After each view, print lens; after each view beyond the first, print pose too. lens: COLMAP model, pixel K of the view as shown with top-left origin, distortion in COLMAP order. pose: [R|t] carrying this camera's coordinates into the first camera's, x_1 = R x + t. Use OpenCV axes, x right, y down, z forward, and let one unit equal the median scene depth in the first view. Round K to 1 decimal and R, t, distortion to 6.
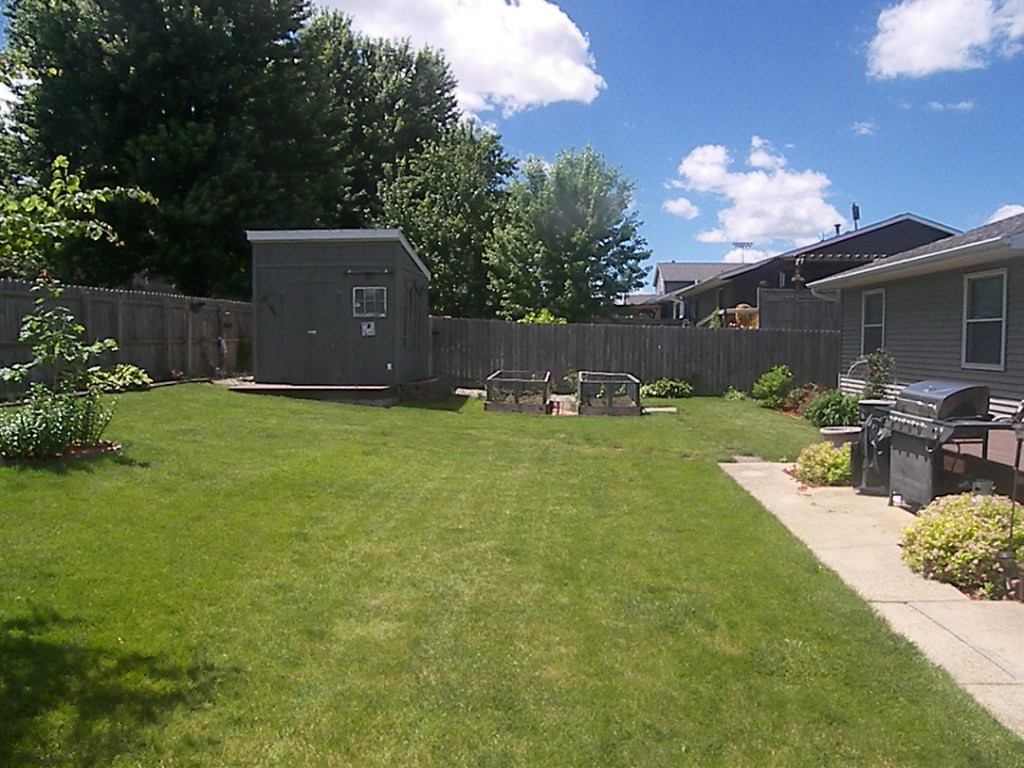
lens RADIAL K [[735.2, 0, 511.7], [0, 735.2, 387.8], [0, 0, 1]] dist [-0.081270, 0.015885]
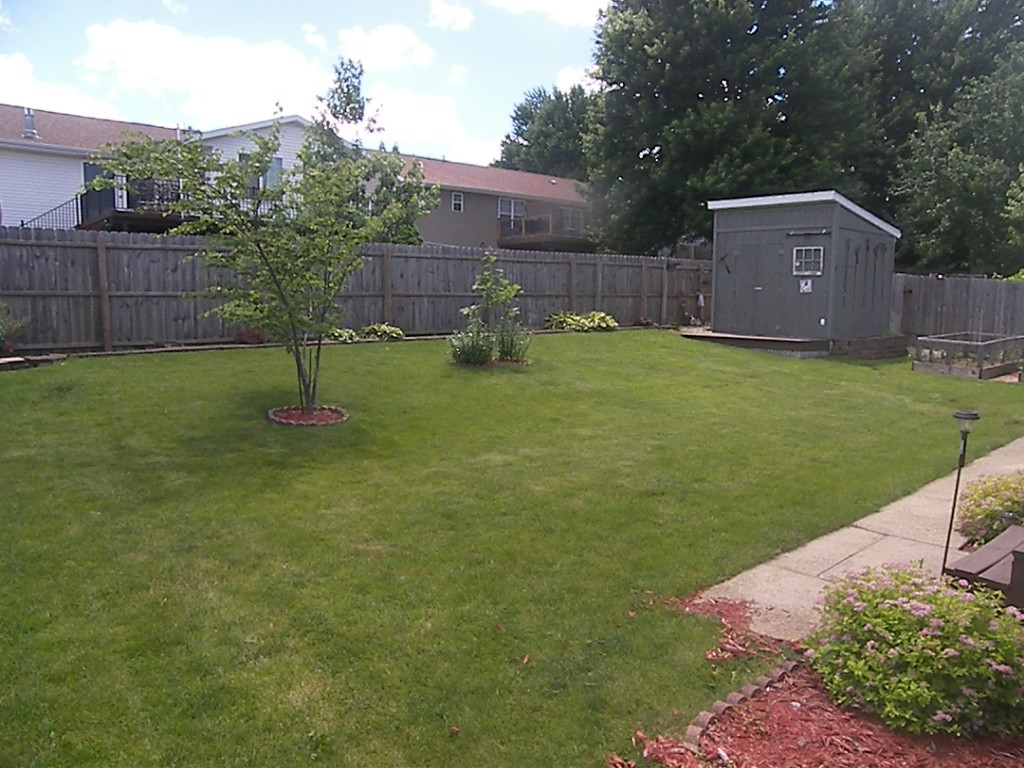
lens RADIAL K [[735.2, 0, 514.2], [0, 735.2, 381.2], [0, 0, 1]] dist [-0.081270, 0.015885]
pose [[0.701173, 0.091206, -0.707134, 0.270766], [-0.056391, 0.995772, 0.072518, 0.005471], [0.710758, -0.010972, 0.703351, -0.053191]]
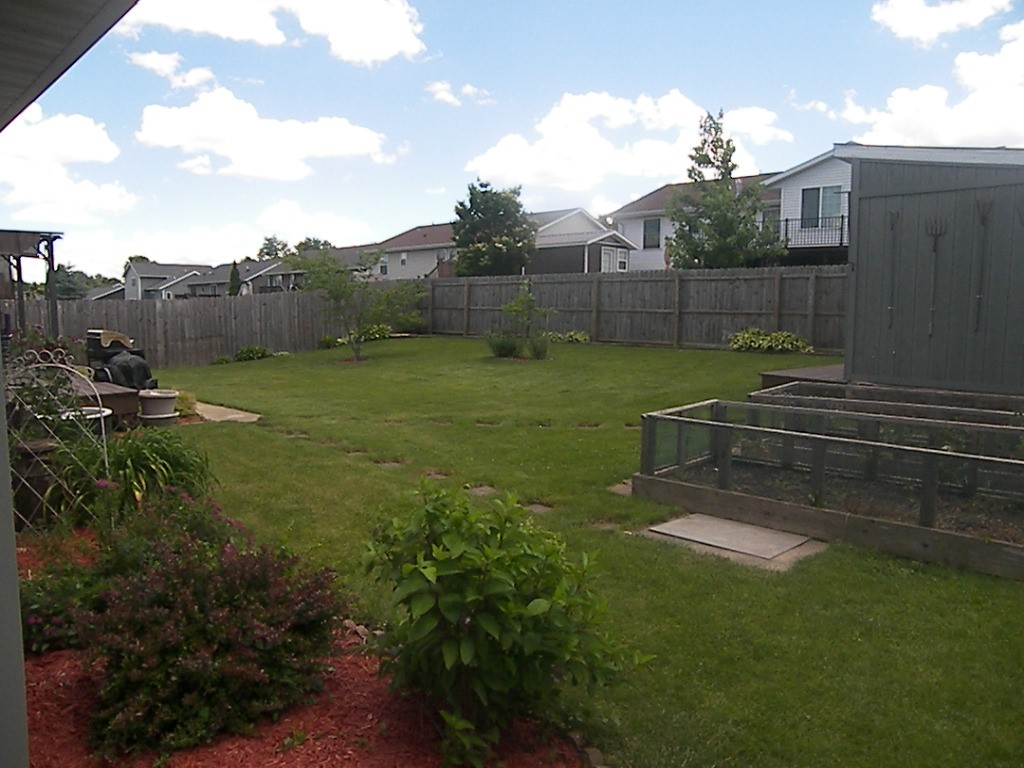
lens RADIAL K [[735.2, 0, 511.6], [0, 735.2, 384.1], [0, 0, 1]] dist [-0.081270, 0.015885]
pose [[-0.671429, 0.079045, -0.736841, 0.520448], [-0.056195, 0.986002, 0.156980, -0.091050], [0.738935, 0.146808, -0.657588, 1.215213]]
